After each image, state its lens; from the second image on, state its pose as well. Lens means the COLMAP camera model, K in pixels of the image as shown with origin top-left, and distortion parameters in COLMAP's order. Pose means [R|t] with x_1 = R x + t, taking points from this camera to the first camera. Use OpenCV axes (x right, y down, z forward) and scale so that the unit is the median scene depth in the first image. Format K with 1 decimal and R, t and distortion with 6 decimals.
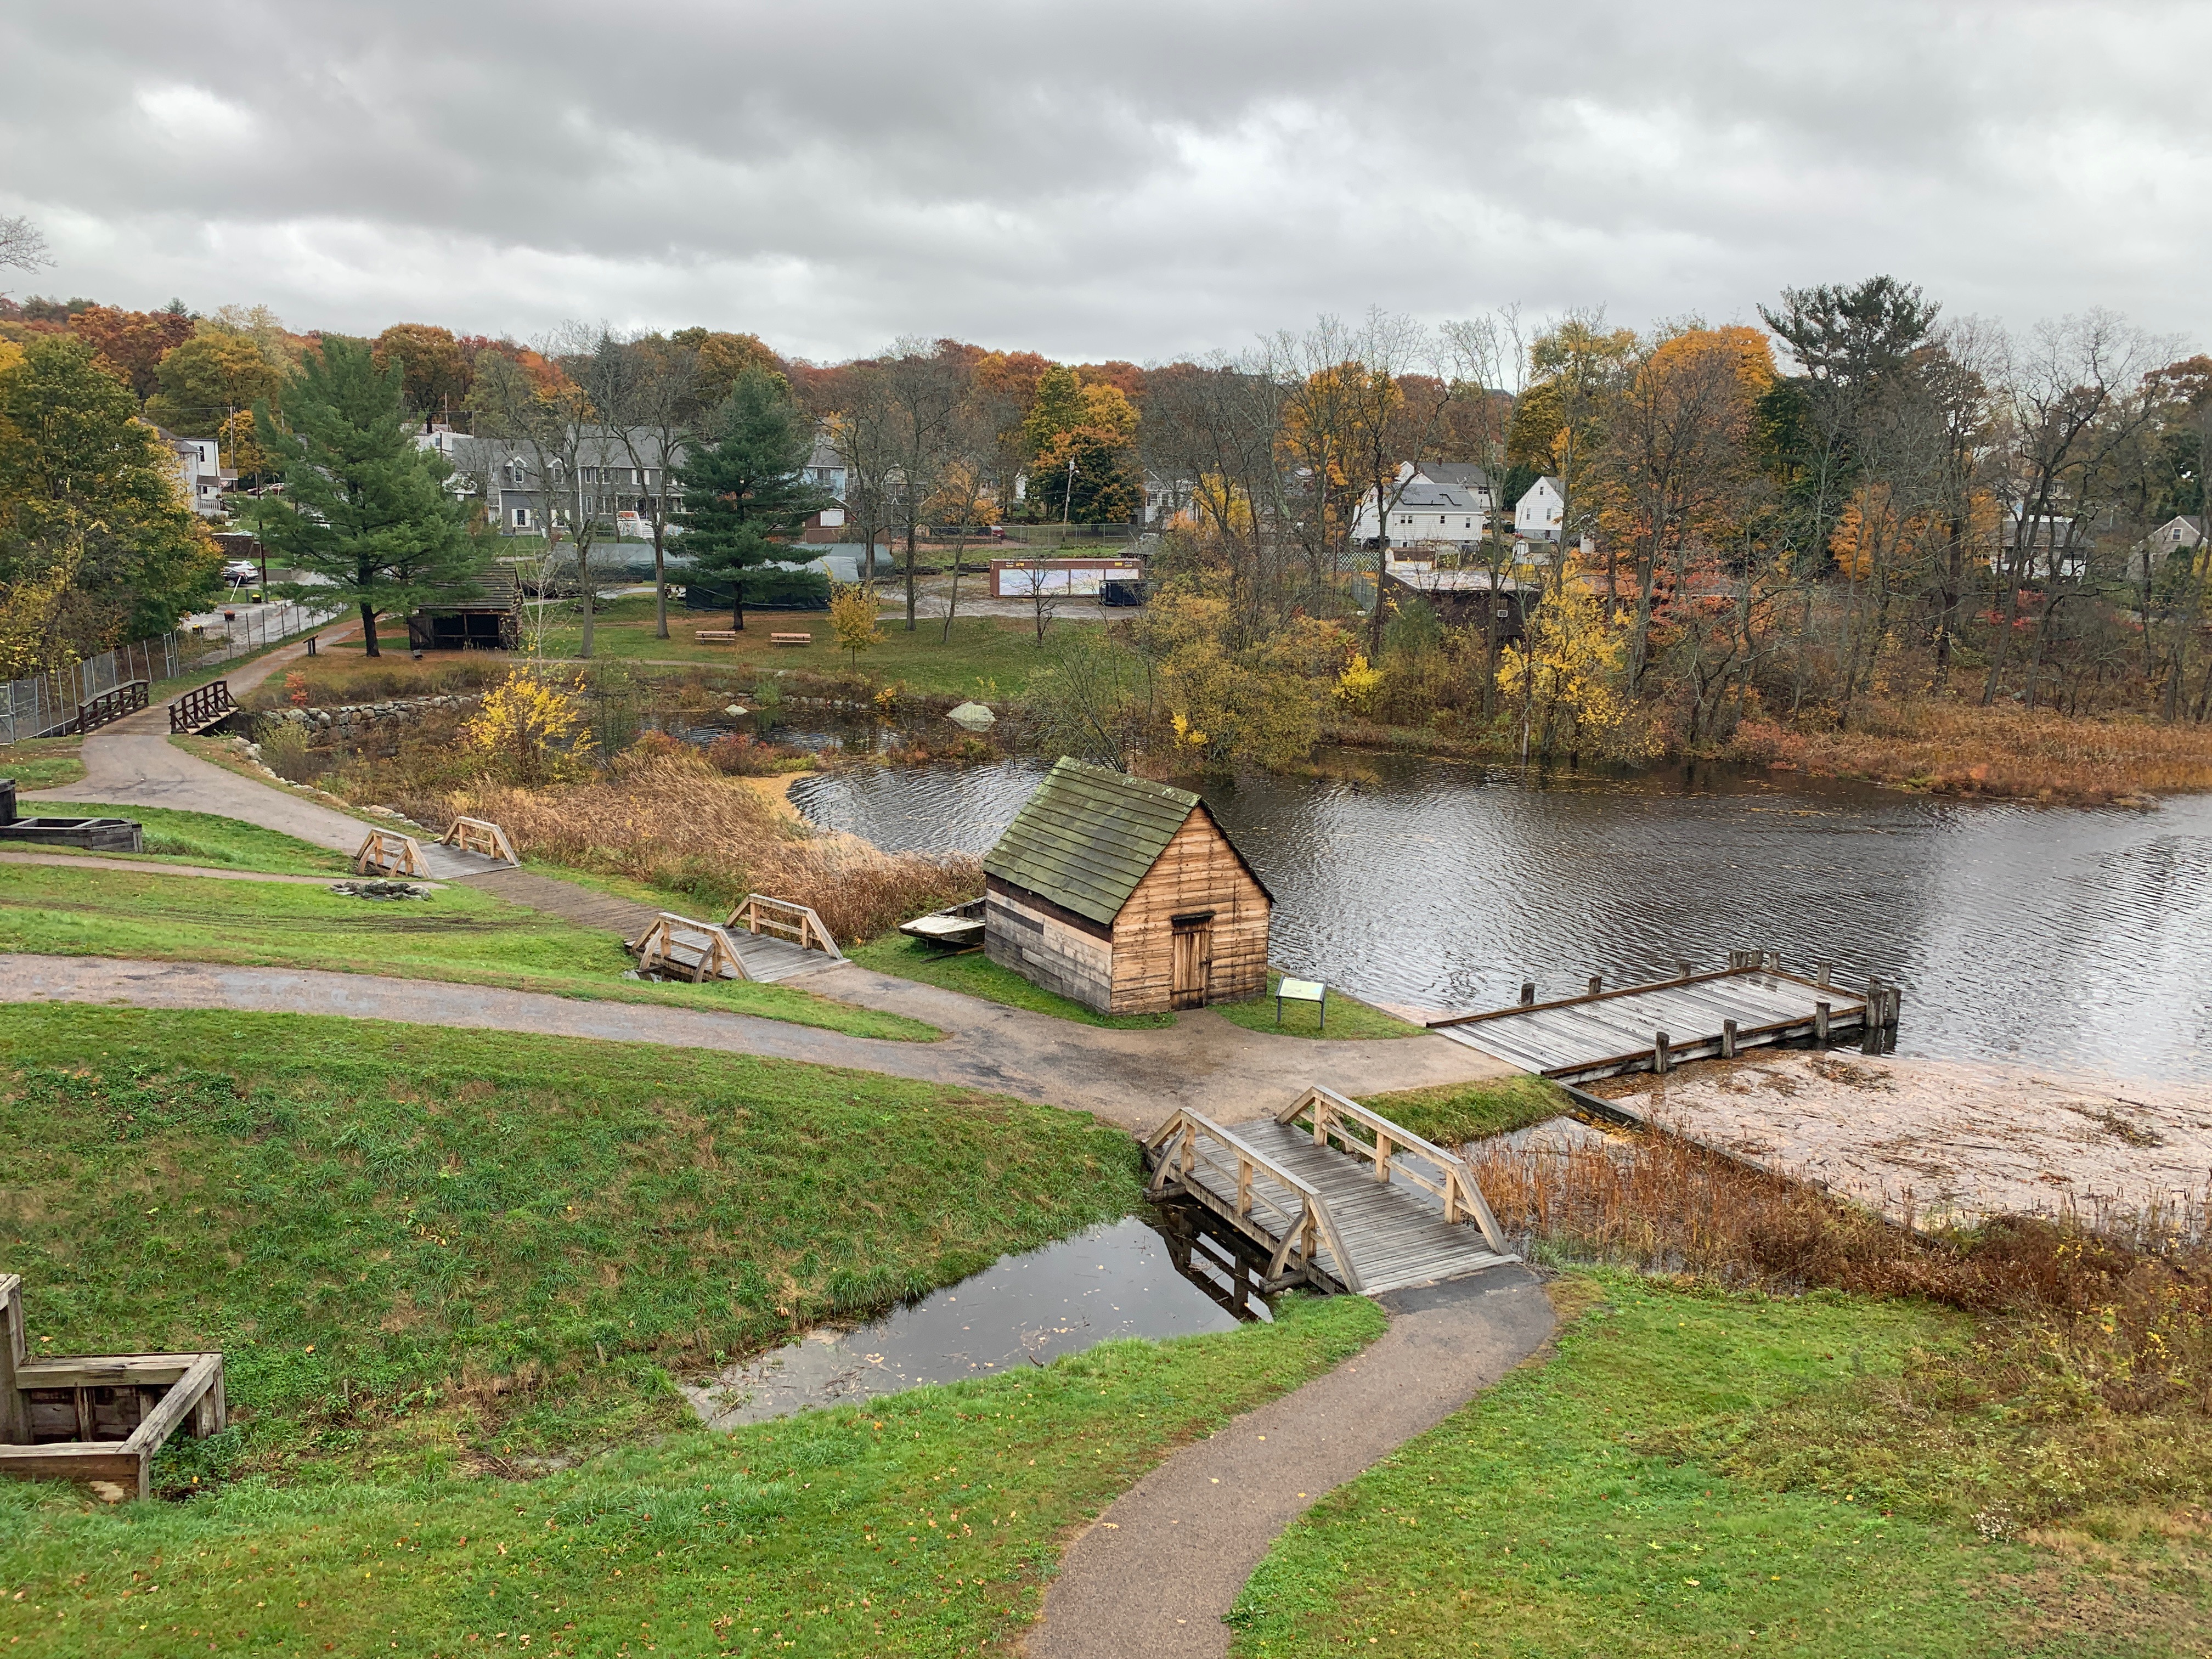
lens RADIAL K [[1665.3, 0, 1106.0], [0, 1665.3, 829.5], [0, 0, 1]] dist [0.109798, -0.206981]
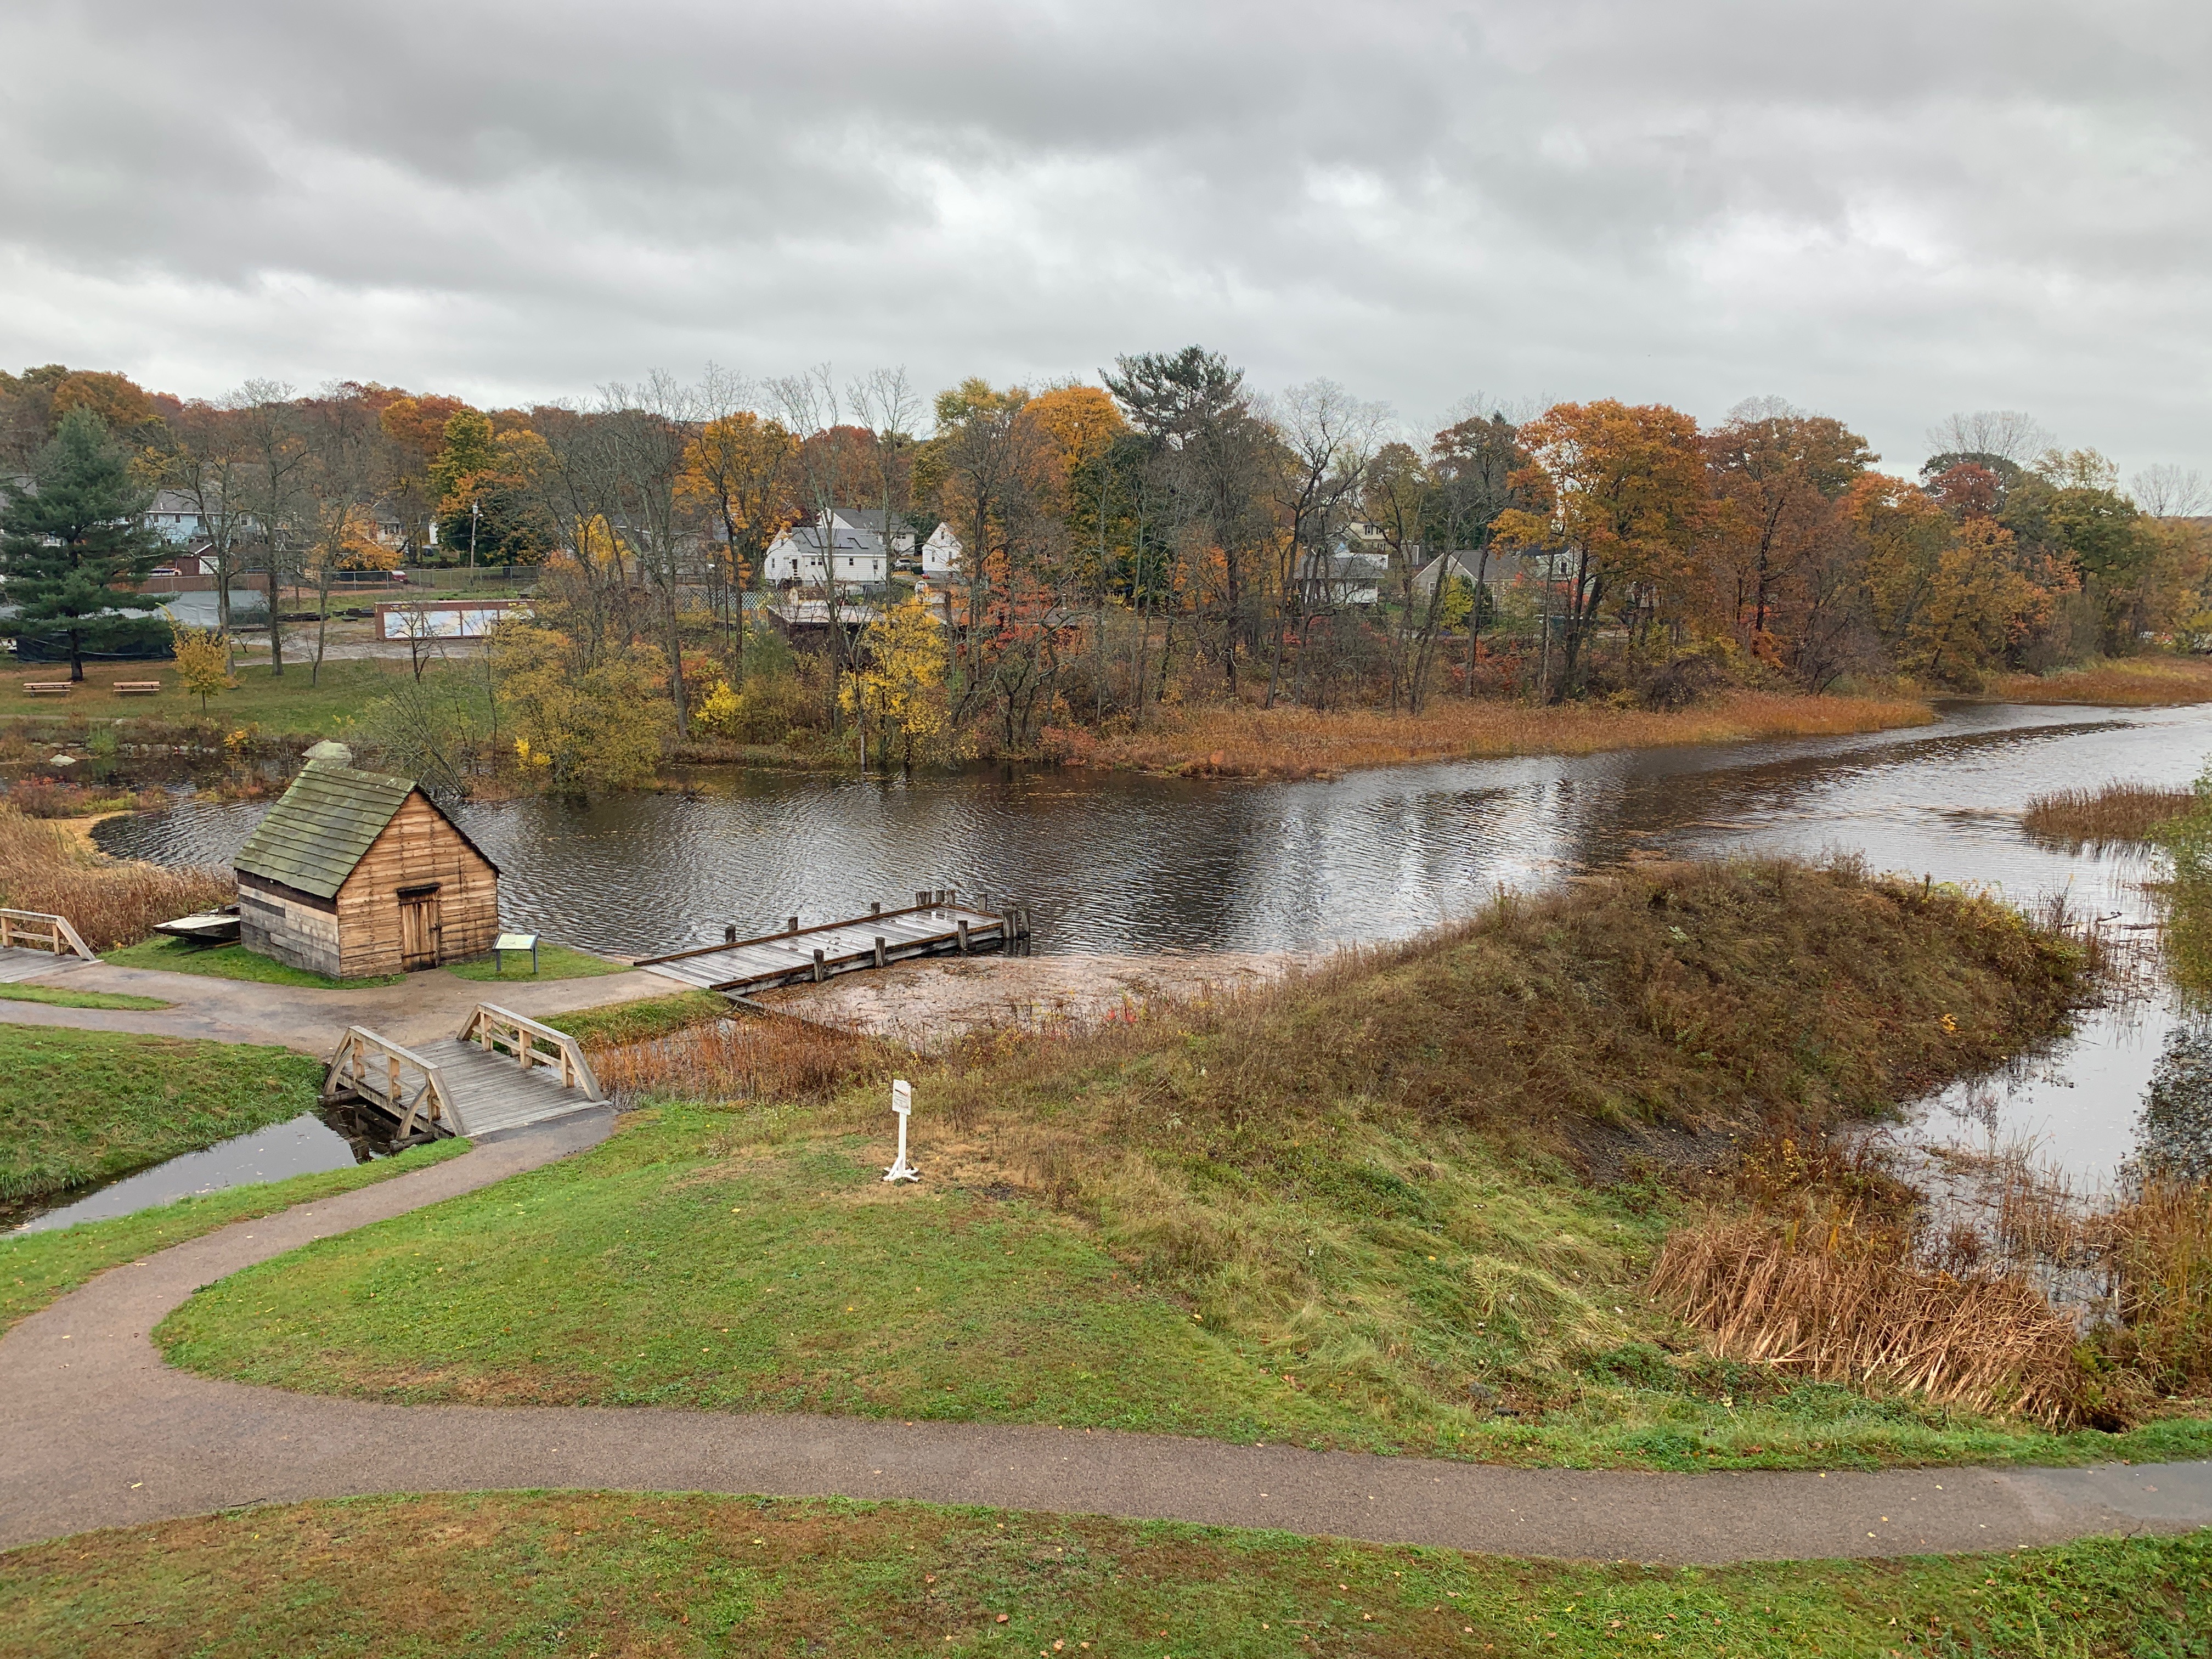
lens RADIAL K [[1625.7, 0, 1103.3], [0, 1625.7, 886.5], [0, 0, 1]] dist [0.001650, -0.026459]
pose [[0.948747, -0.072100, 0.307702, 0.071306], [0.068261, 0.997397, 0.023236, 0.026334], [-0.308576, -0.001041, 0.951199, -0.094459]]
